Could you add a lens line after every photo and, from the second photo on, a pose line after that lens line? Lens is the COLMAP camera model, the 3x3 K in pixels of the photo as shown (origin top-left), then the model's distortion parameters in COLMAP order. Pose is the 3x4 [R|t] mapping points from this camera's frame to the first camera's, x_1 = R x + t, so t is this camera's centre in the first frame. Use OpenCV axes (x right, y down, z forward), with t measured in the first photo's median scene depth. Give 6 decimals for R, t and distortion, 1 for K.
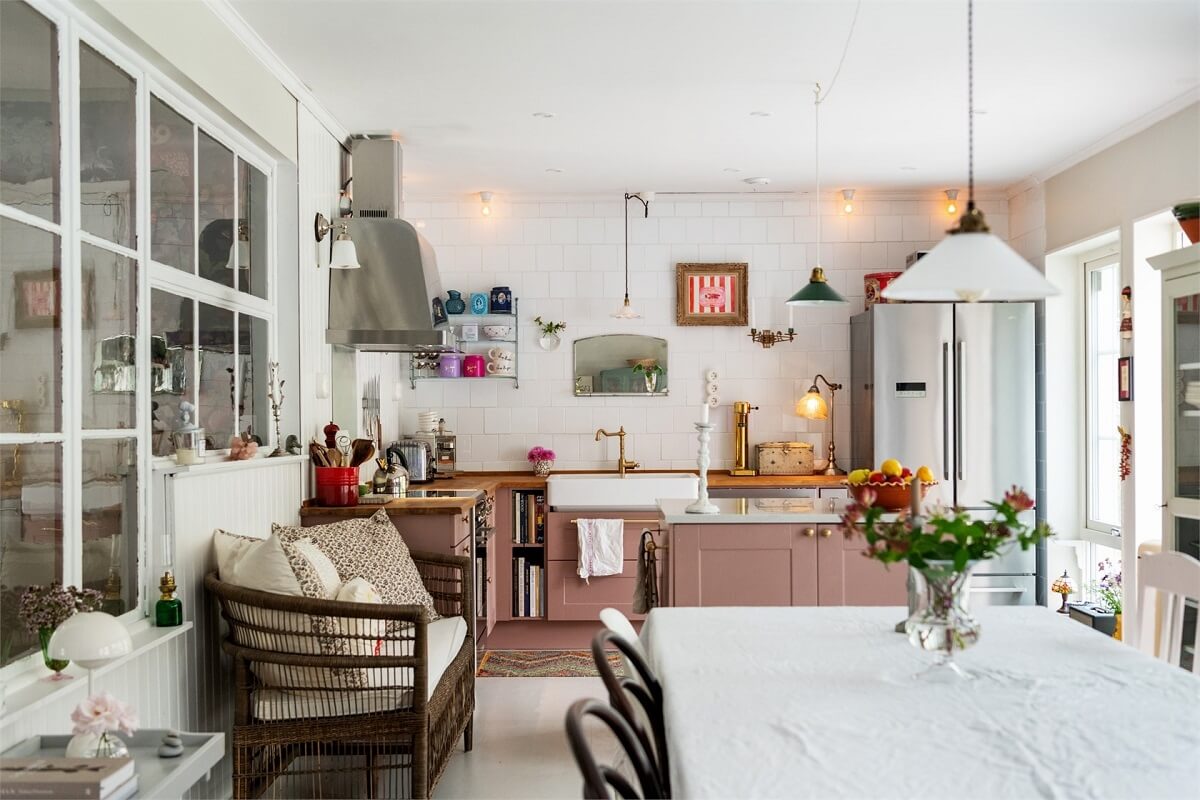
lens RADIAL K [[1448.5, 0, 605.2], [0, 1448.5, 412.1], [0, 0, 1]] dist [0.021876, 0.000000]
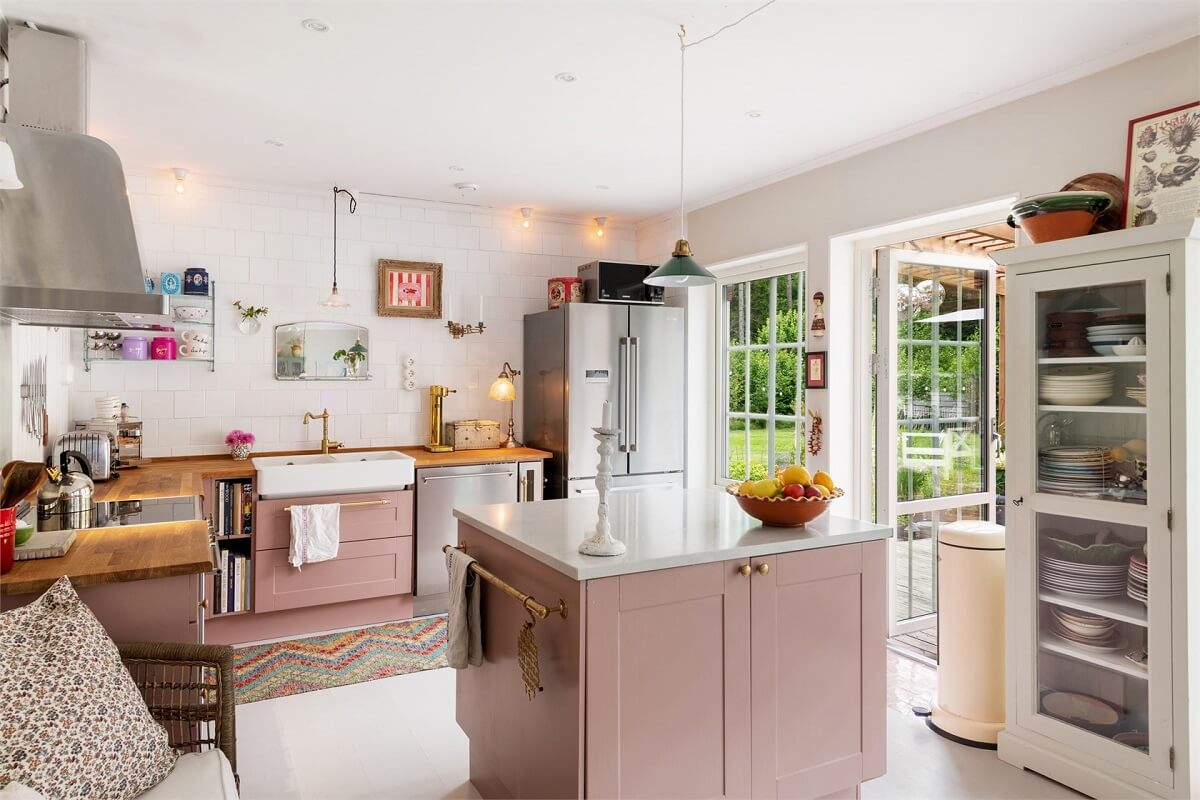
lens RADIAL K [[756.7, 0, 594.0], [0, 756.7, 368.5], [0, 0, 1]] dist [0.013996, -0.006693]
pose [[0.884525, 0.010878, 0.466366, -0.077328], [-0.002664, 0.999830, -0.018269, -0.010392], [-0.466485, 0.014917, 0.884403, 0.445443]]
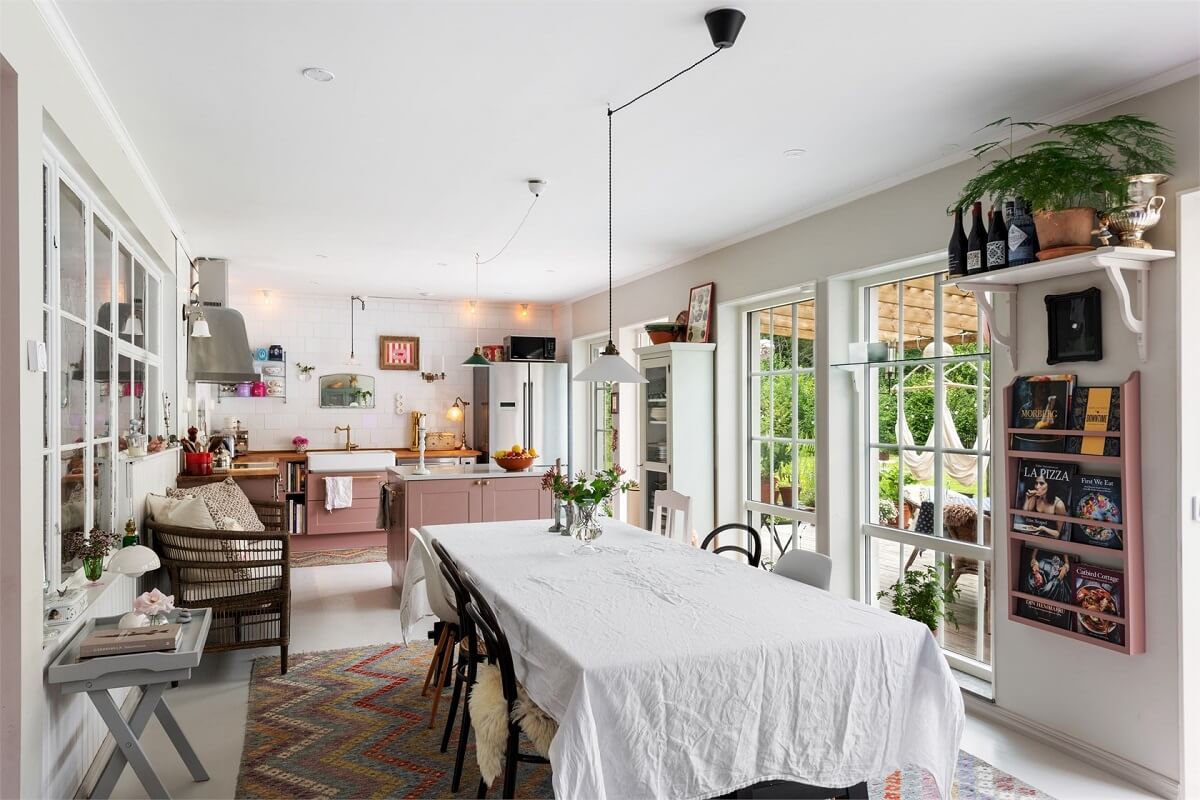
lens RADIAL K [[801.1, 0, 596.9], [0, 801.1, 409.2], [0, 0, 1]] dist [0.039257, -0.006712]
pose [[0.930438, 0.004244, 0.366424, -0.071643], [-0.004737, 0.999989, 0.000446, -0.012222], [-0.366418, -0.002151, 0.930448, -0.049094]]
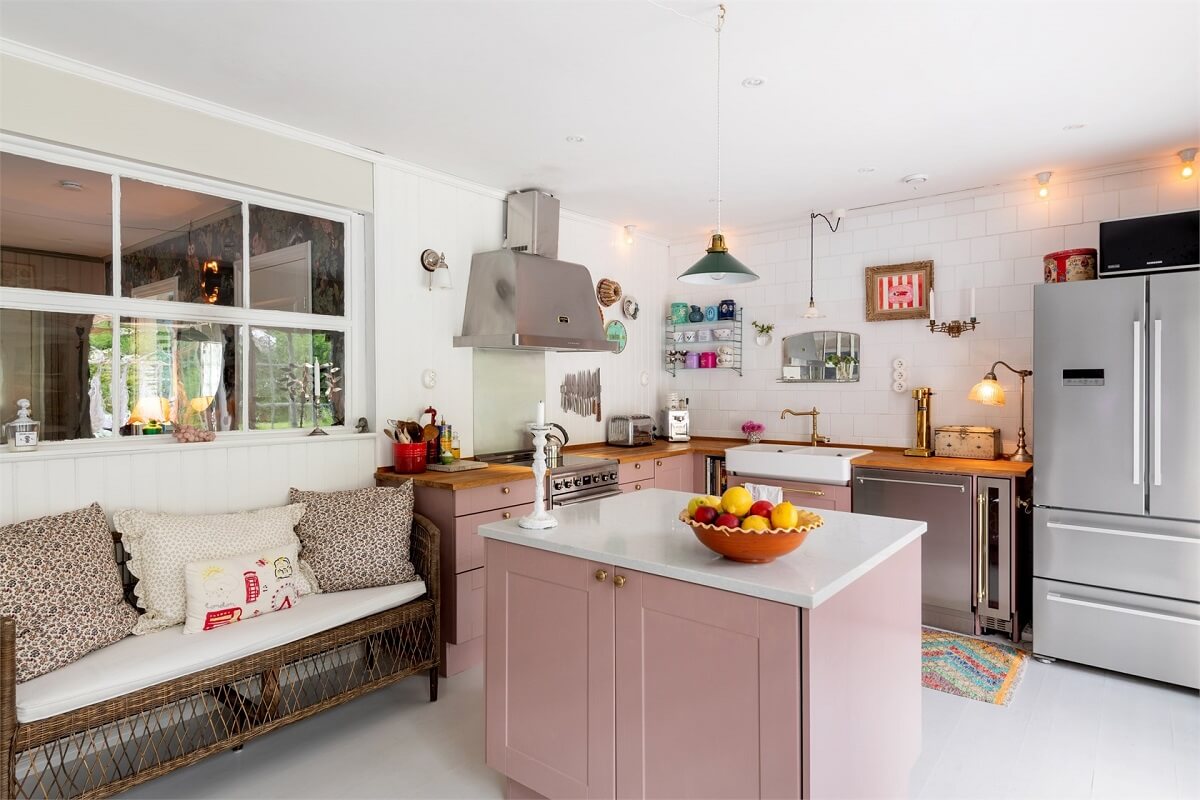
lens RADIAL K [[662.5, 0, 588.6], [0, 662.5, 393.0], [0, 0, 1]] dist [0.020101, -0.007694]
pose [[0.769625, 0.012150, -0.638380, 0.233680], [-0.000810, 0.999837, 0.018052, -0.012702], [0.638495, -0.013376, 0.769509, 0.476392]]
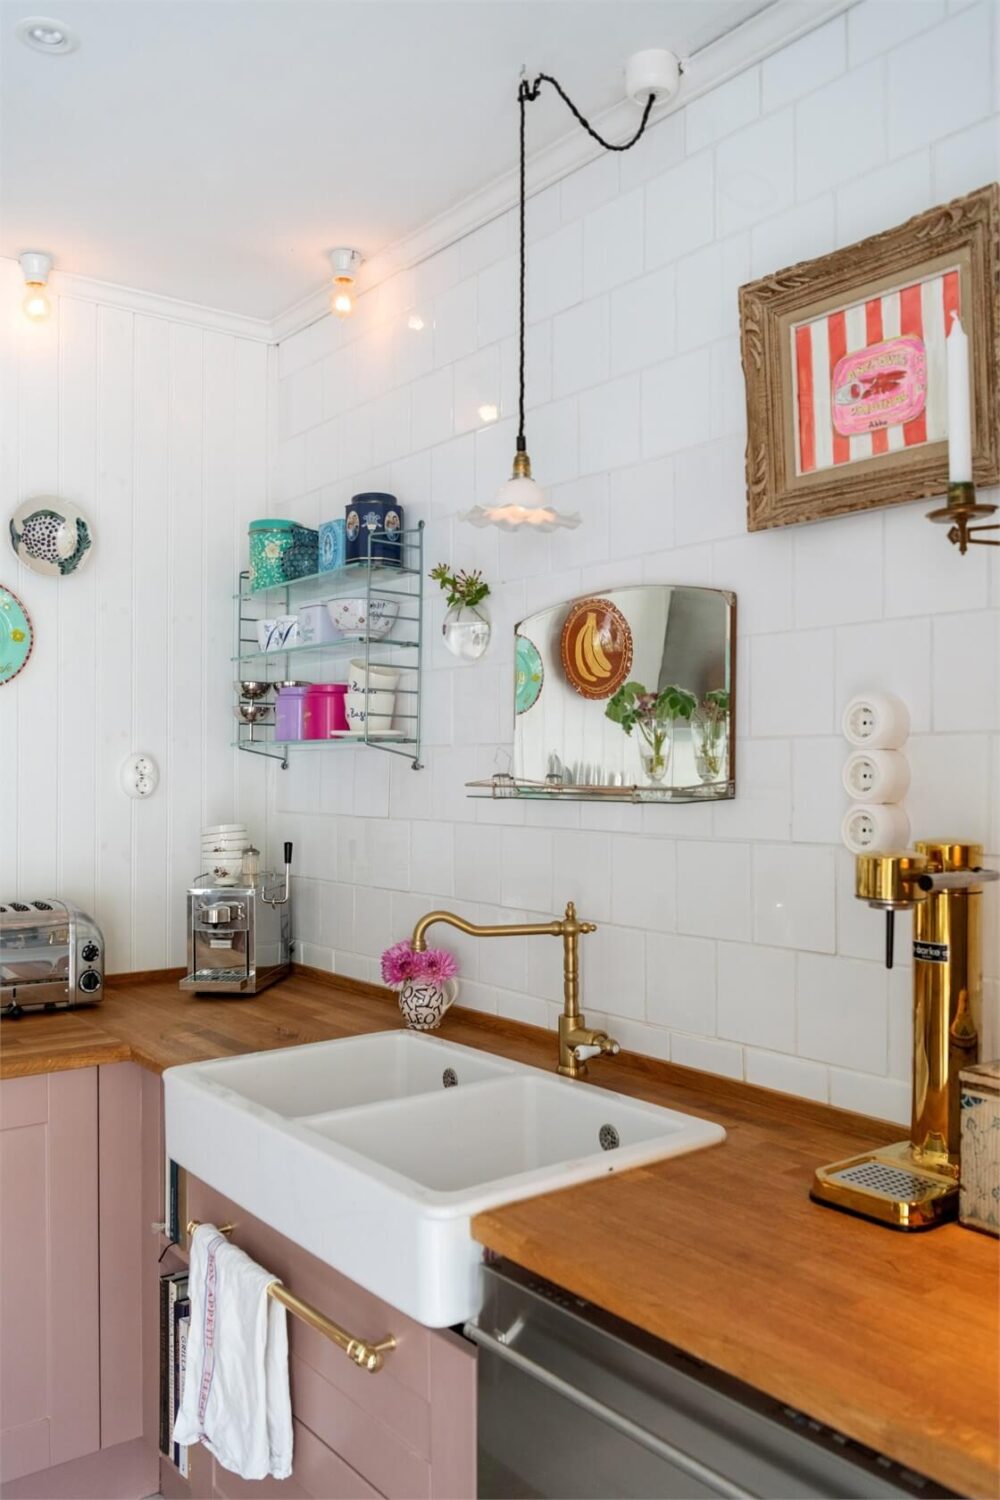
lens RADIAL K [[1217.3, 0, 501.5], [0, 1217.3, 768.3], [0, 0, 1]] dist [-0.001186, -0.022082]
pose [[0.612710, 0.005752, -0.790287, 0.207213], [-0.004817, 0.999982, 0.003544, -0.018964], [0.790293, 0.001636, 0.612726, 0.886962]]
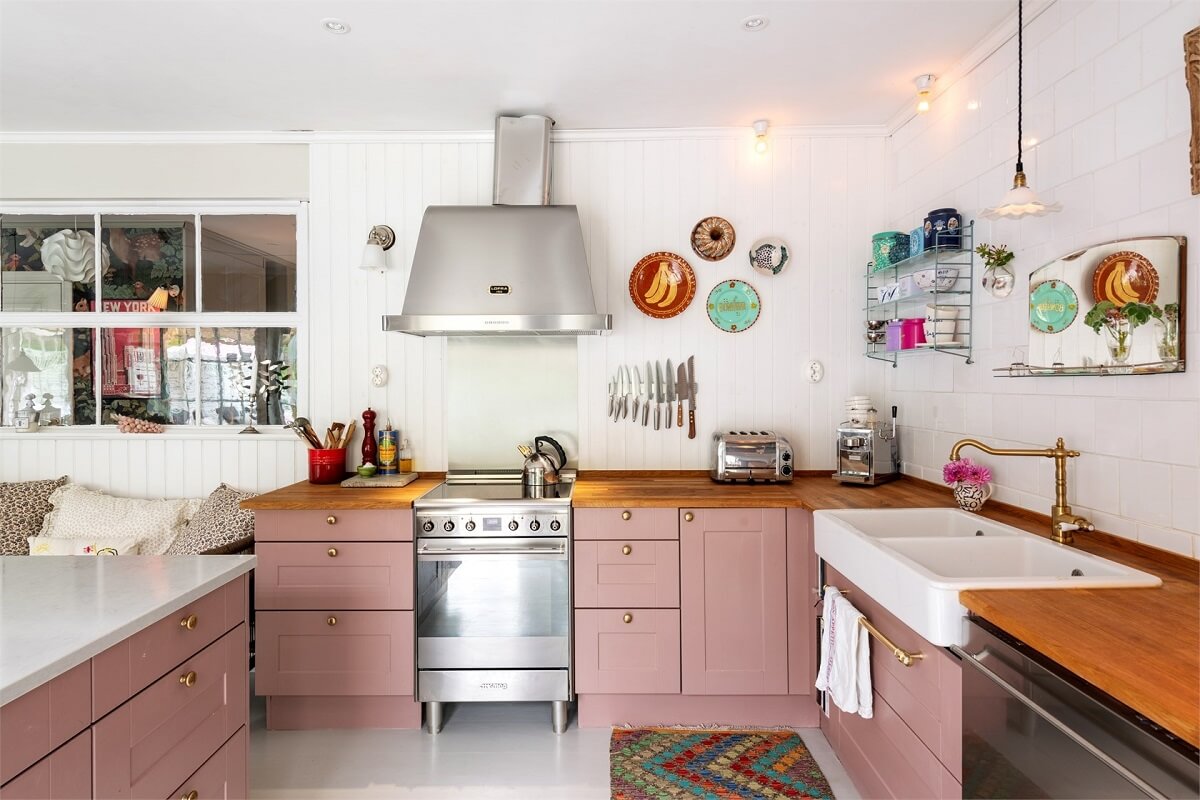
lens RADIAL K [[662.5, 0, 582.3], [0, 662.5, 382.2], [0, 0, 1]] dist [0.020101, -0.007694]
pose [[-0.013314, 0.004335, -0.999902, 0.248790], [0.005809, 0.999974, 0.004258, -0.011188], [0.999894, -0.005752, -0.013339, 0.892359]]
